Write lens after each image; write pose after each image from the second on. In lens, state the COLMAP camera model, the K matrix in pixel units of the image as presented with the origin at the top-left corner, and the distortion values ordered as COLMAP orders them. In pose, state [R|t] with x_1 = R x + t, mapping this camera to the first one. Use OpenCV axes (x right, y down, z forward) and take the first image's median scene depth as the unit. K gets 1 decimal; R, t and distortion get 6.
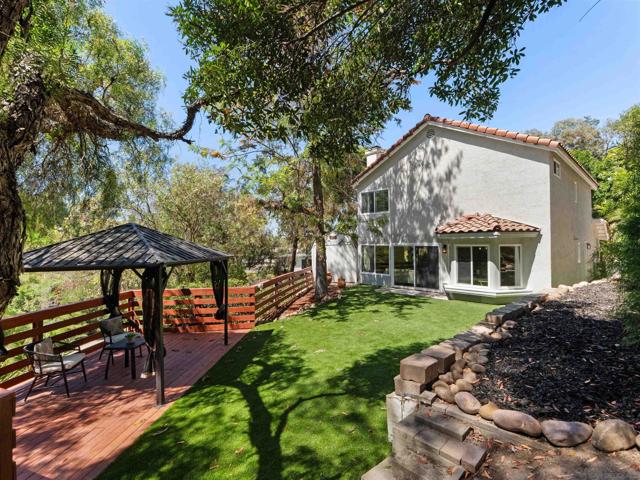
lens RADIAL K [[309.5, 0, 319.8], [0, 309.5, 241.5], [0, 0, 1]] dist [-0.001491, 0.000747]
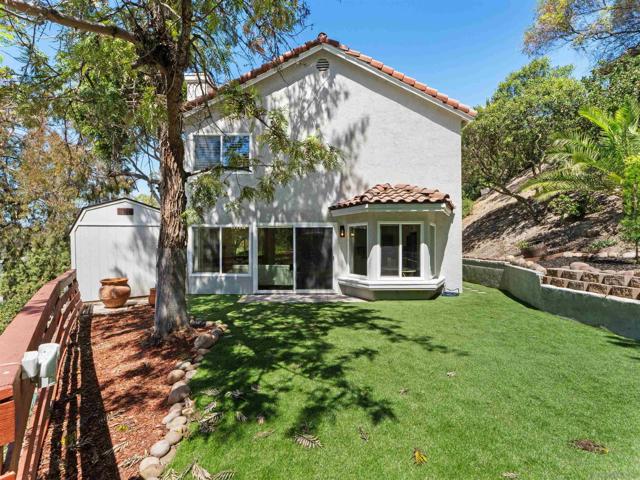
lens RADIAL K [[305.2, 0, 319.2], [0, 305.2, 242.5], [0, 0, 1]] dist [-0.002385, -0.000386]
pose [[0.679967, 0.012801, 0.733131, -0.150257], [-0.001826, 0.999874, -0.015765, 0.062112], [-0.733240, 0.009381, 0.679905, 0.572337]]
